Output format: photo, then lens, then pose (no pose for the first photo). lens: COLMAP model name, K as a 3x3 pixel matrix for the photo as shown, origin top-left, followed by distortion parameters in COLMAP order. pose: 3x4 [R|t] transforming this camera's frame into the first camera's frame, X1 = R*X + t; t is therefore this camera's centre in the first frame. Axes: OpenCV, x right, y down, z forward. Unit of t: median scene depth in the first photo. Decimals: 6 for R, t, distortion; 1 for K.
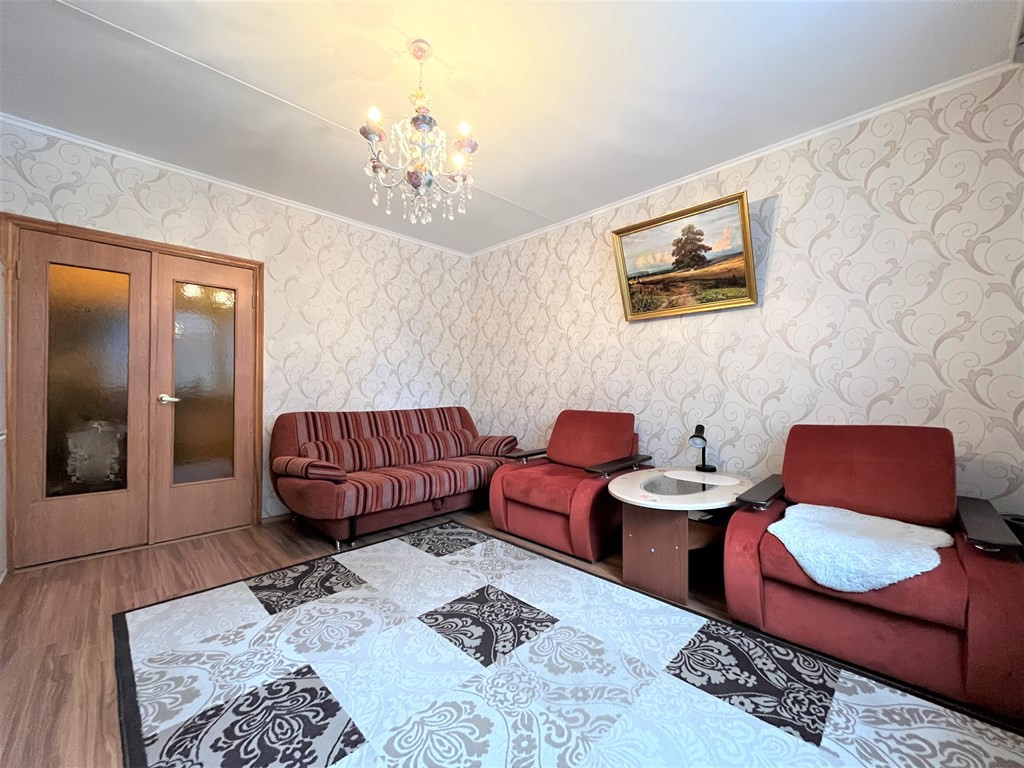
lens RADIAL K [[415.6, 0, 512.0], [0, 415.6, 380.0], [0, 0, 1]] dist [-0.001958, -0.000582]
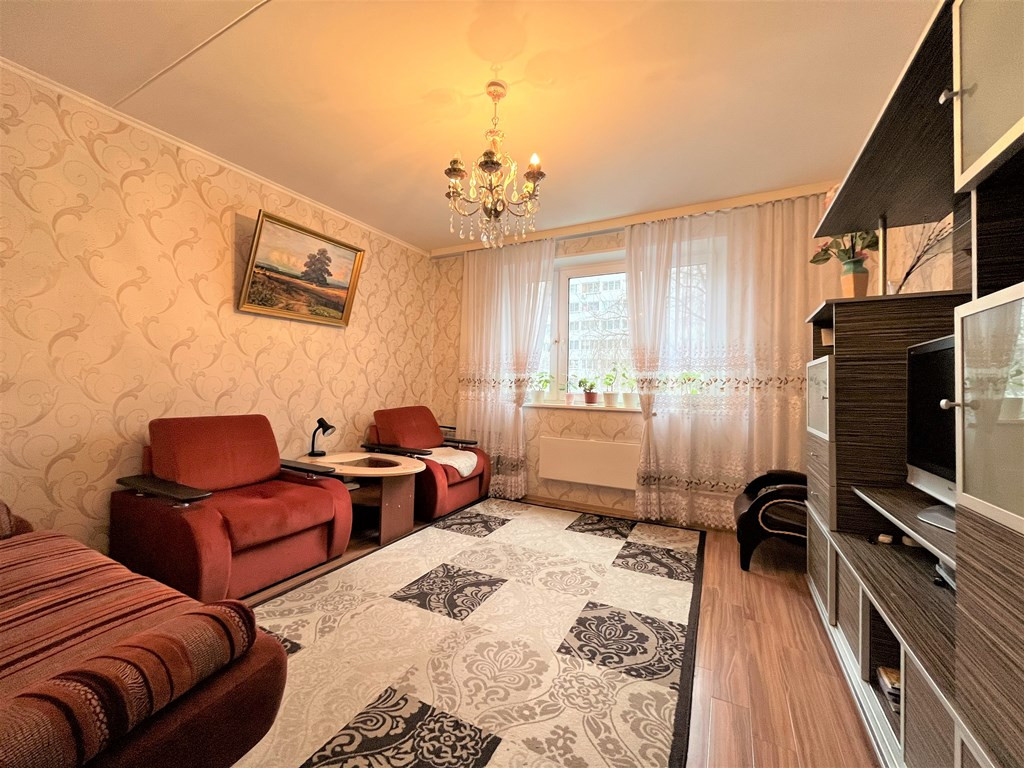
lens RADIAL K [[415.6, 0, 512.0], [0, 415.6, 380.0], [0, 0, 1]] dist [-0.001958, -0.000582]
pose [[-0.312008, 0.003051, 0.950075, -1.172911], [-0.040486, 0.999044, -0.016504, -0.005947], [-0.949216, -0.043614, -0.311586, 1.163344]]
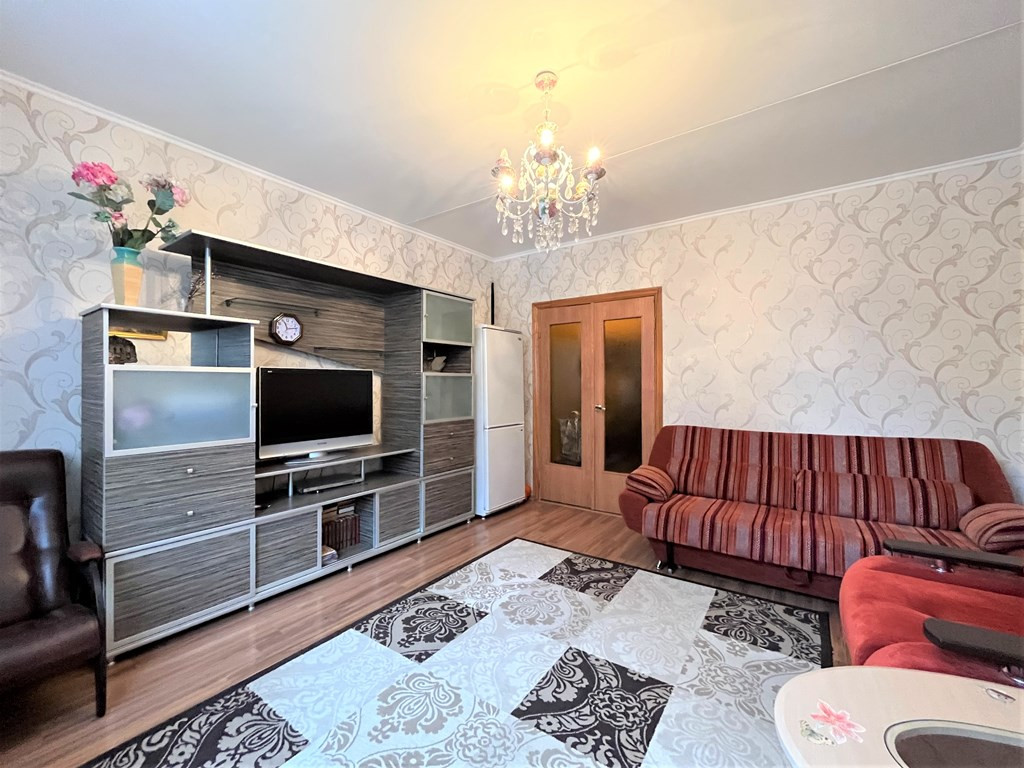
lens RADIAL K [[423.9, 0, 508.4], [0, 423.9, 383.8], [0, 0, 1]] dist [-0.002145, 0.000345]
pose [[0.166164, -0.006893, -0.986074, 0.704260], [0.020988, 0.999774, -0.003452, -0.049067], [0.985875, -0.020123, 0.166271, 0.663809]]
